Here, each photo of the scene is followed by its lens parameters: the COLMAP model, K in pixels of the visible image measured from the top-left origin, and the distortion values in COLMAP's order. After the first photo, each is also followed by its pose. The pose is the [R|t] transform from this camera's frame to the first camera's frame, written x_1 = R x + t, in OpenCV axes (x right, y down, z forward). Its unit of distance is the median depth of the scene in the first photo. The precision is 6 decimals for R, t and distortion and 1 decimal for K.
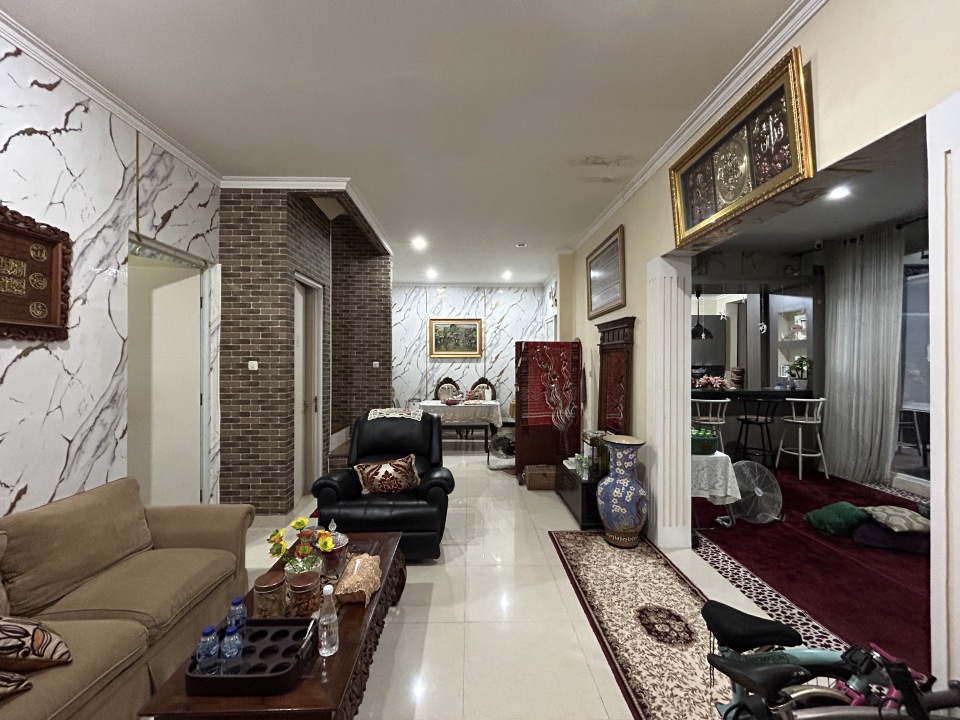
lens RADIAL K [[391.5, 0, 481.5], [0, 391.5, 360.0], [0, 0, 1]] dist [0.001707, 0.002149]
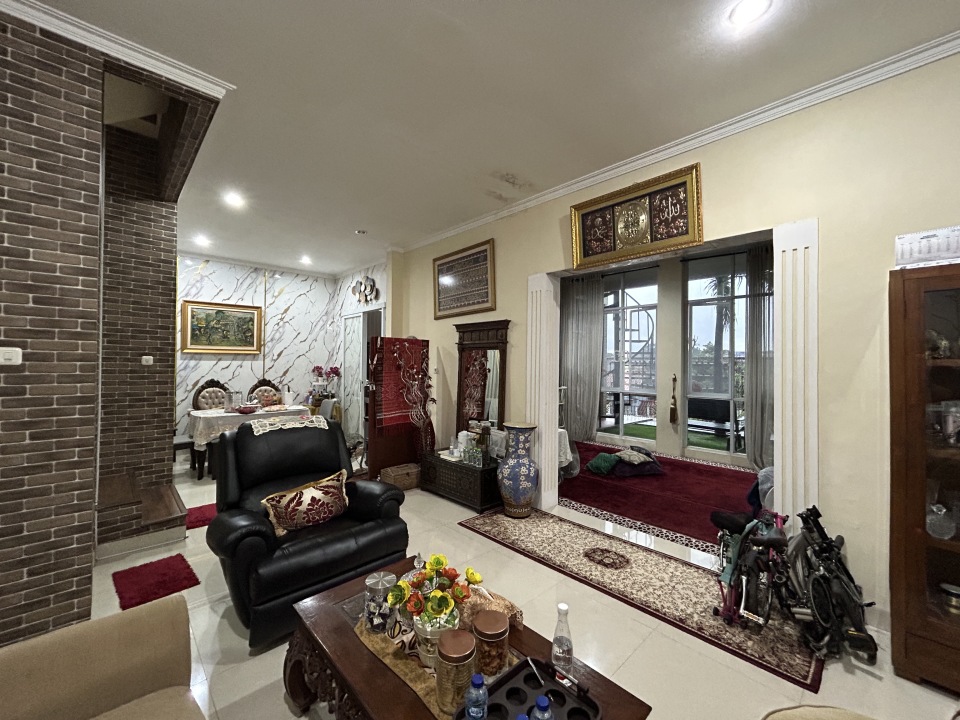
lens RADIAL K [[391.5, 0, 478.9], [0, 391.5, 359.0], [0, 0, 1]] dist [0.001707, 0.002149]
pose [[0.747687, 0.012556, 0.663933, -0.499084], [-0.007784, 0.999918, -0.010144, 0.020042], [-0.664006, 0.002417, 0.747723, 0.210008]]
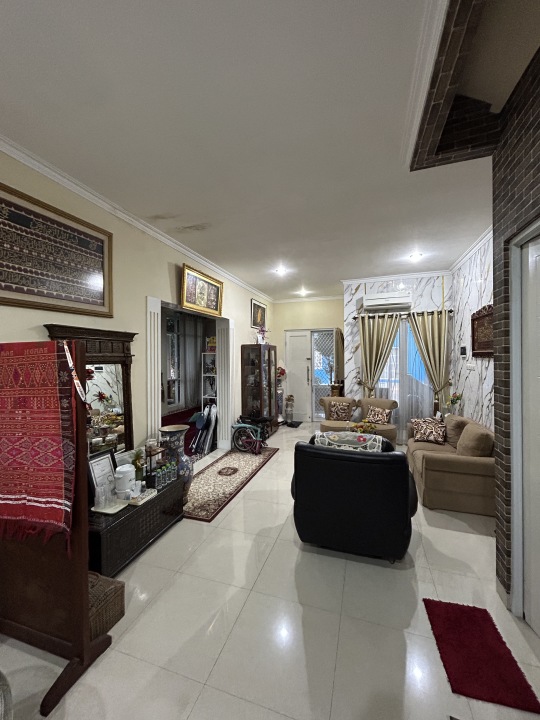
lens RADIAL K [[293.6, 0, 266.8], [0, 293.6, 358.6], [0, 0, 1]] dist [0.001707, 0.002149]
pose [[-0.930880, 0.007130, 0.365255, -0.313746], [0.011762, 0.999876, 0.010458, -0.044712], [-0.365135, 0.014032, -0.930849, 1.827067]]
